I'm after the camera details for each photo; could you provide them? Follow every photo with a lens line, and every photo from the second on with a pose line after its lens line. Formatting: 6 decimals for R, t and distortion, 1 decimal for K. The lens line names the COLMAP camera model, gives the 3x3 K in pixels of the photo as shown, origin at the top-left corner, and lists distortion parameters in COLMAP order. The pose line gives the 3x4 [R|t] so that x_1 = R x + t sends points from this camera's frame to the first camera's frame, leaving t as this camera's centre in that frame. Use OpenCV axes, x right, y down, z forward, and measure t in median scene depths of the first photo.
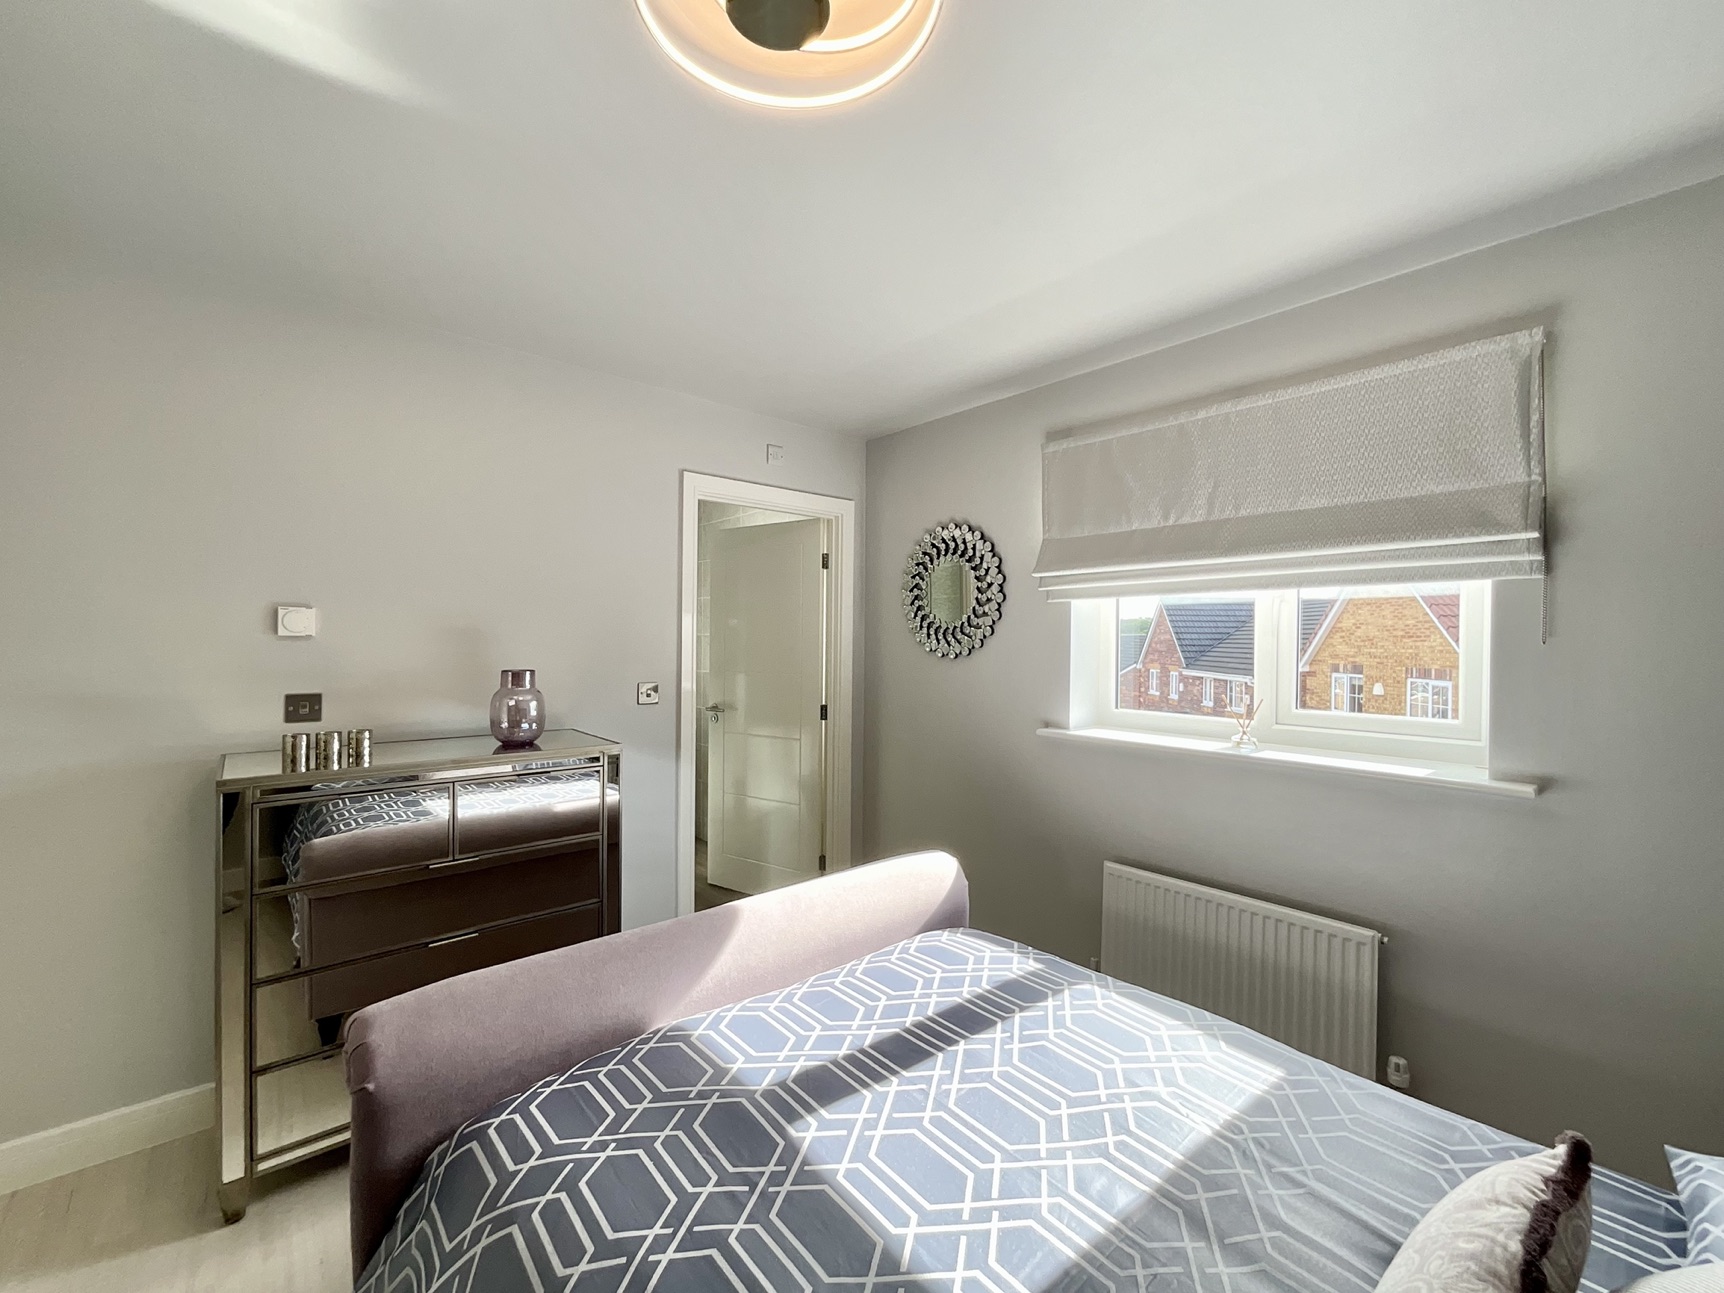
lens RADIAL K [[696.5, 0, 862.4], [0, 696.5, 650.1], [0, 0, 1]] dist [0.000282, 0.000163]
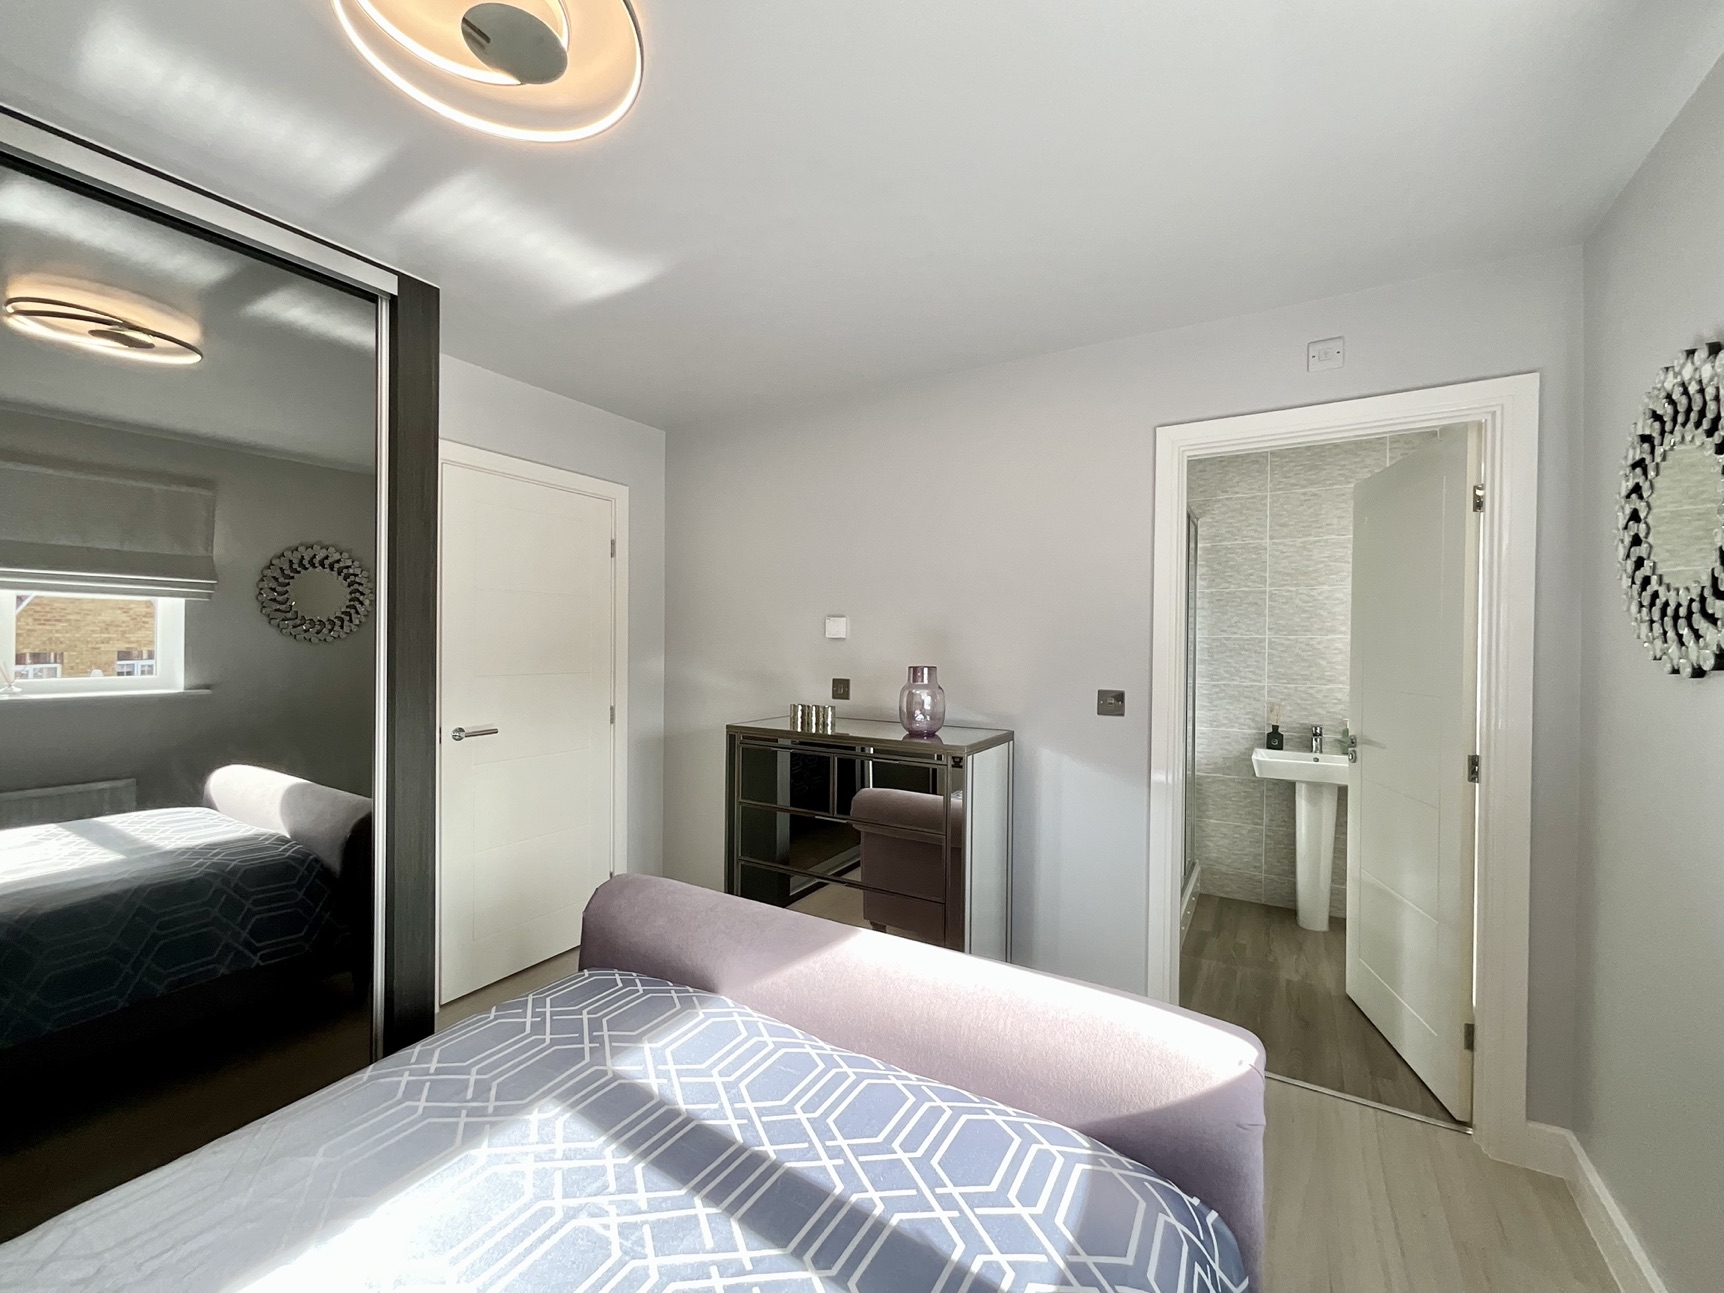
lens RADIAL K [[696.5, 0, 862.4], [0, 696.5, 650.1], [0, 0, 1]] dist [0.000282, 0.000163]
pose [[0.308686, 0.001013, -0.951163, 0.579963], [-0.018404, 0.999819, -0.004908, 0.011146], [0.950986, 0.019021, 0.308649, 0.636672]]
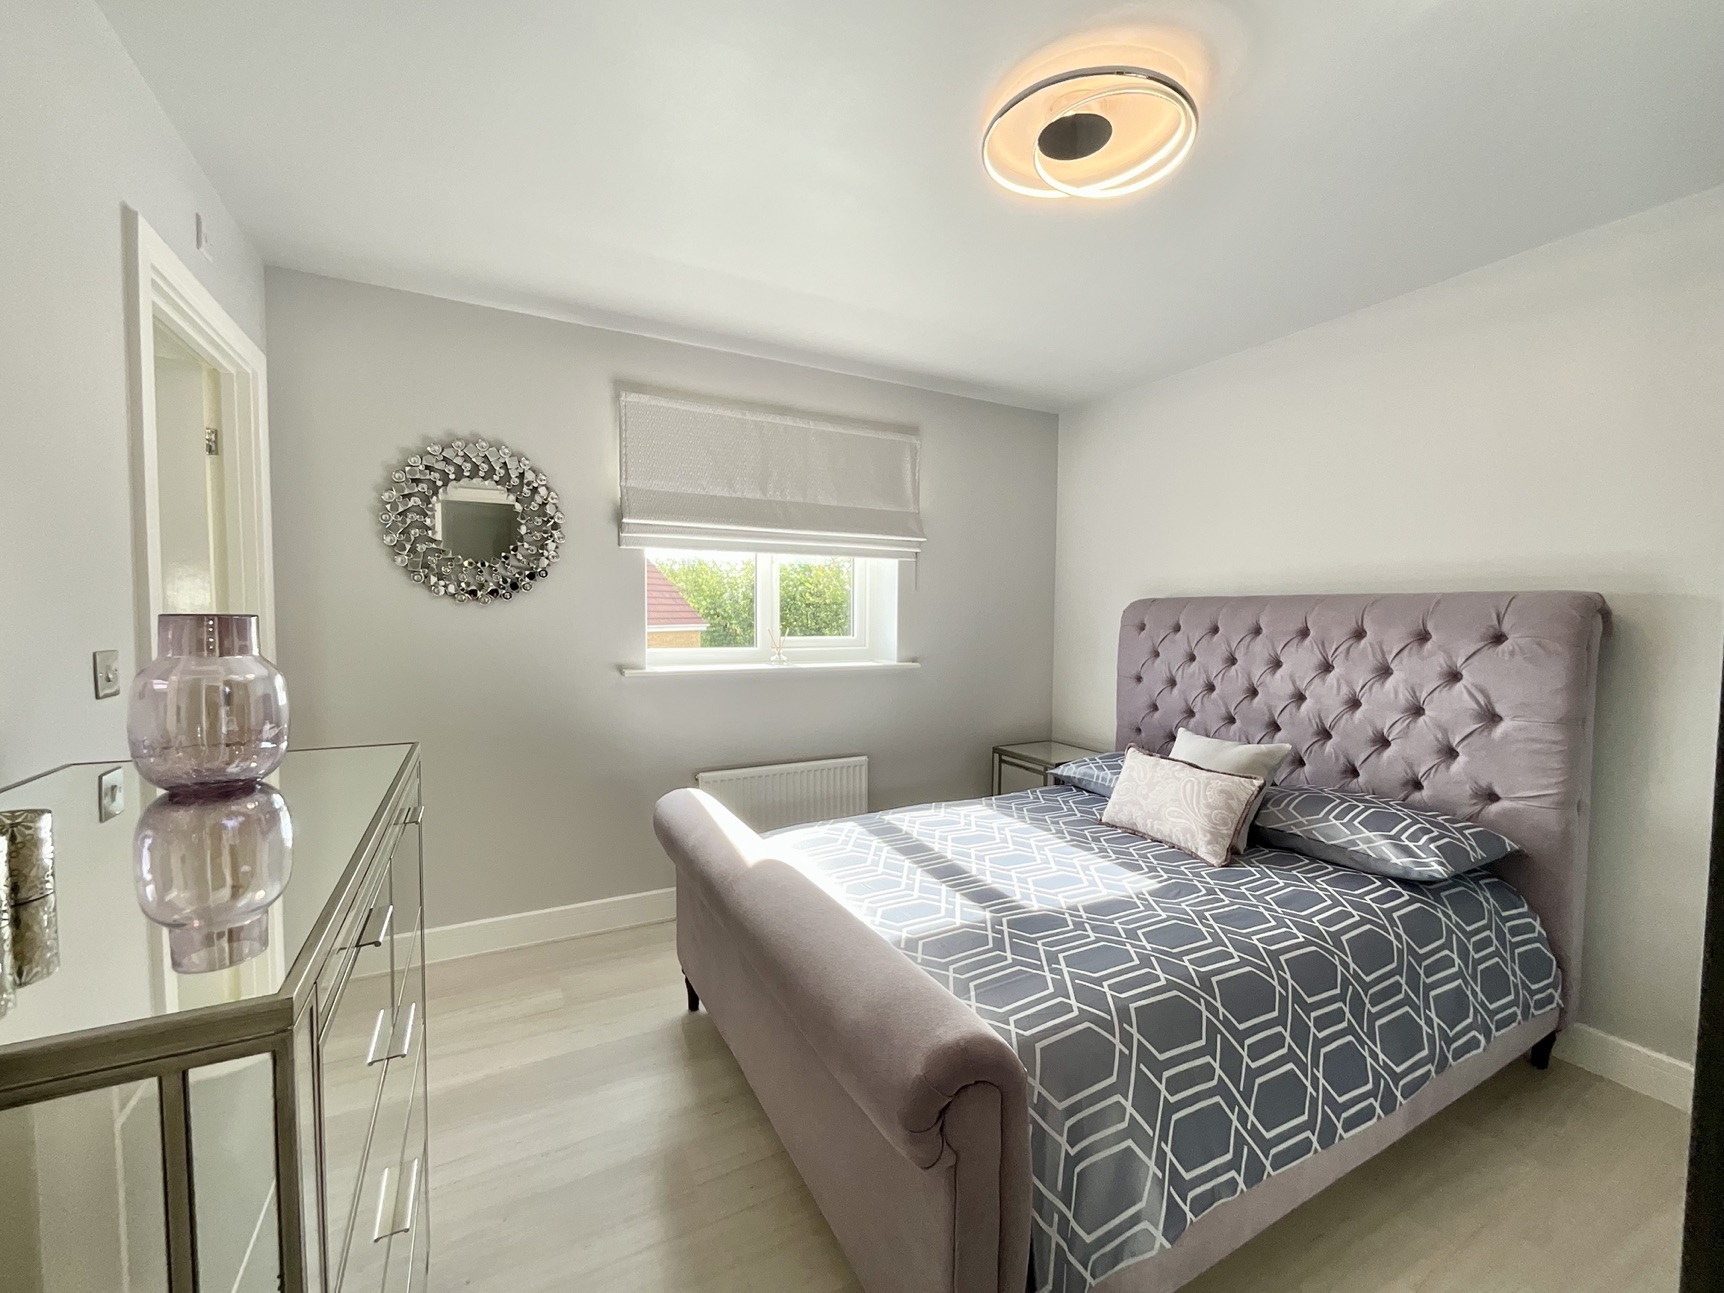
lens RADIAL K [[691.6, 0, 861.3], [0, 691.6, 651.0], [0, 0, 1]] dist [-0.001284, -0.005776]
pose [[0.229422, -0.060752, 0.971429, -0.895684], [0.005869, 0.998118, 0.061035, 0.030672], [-0.973309, -0.008302, 0.229347, 0.581294]]
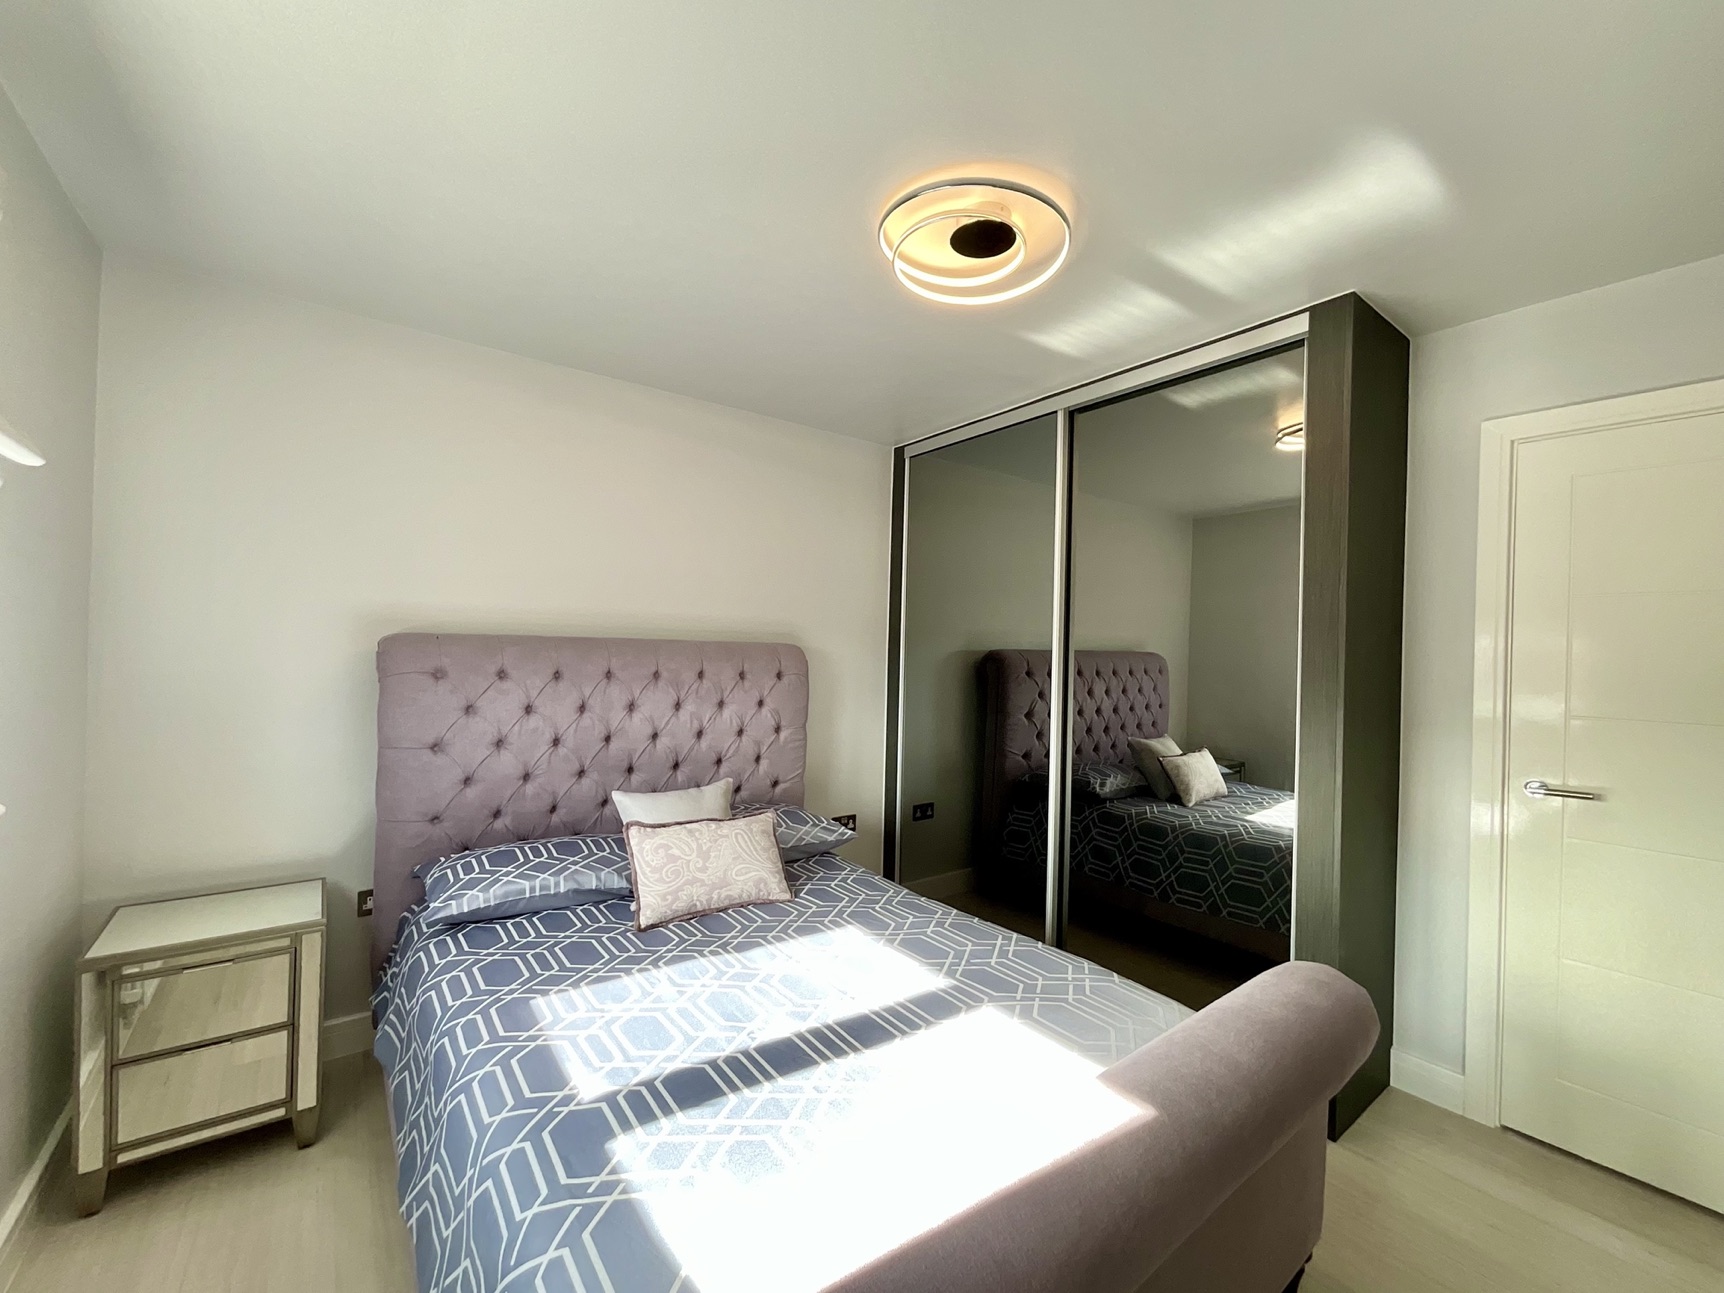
lens RADIAL K [[700.8, 0, 852.9], [0, 700.8, 642.0], [0, 0, 1]] dist [-0.000160, -0.000025]
pose [[-0.996534, -0.035244, 0.075350, 0.011099], [-0.035103, 0.999379, 0.003189, -0.002814], [-0.075415, 0.000533, -0.997152, 1.393809]]
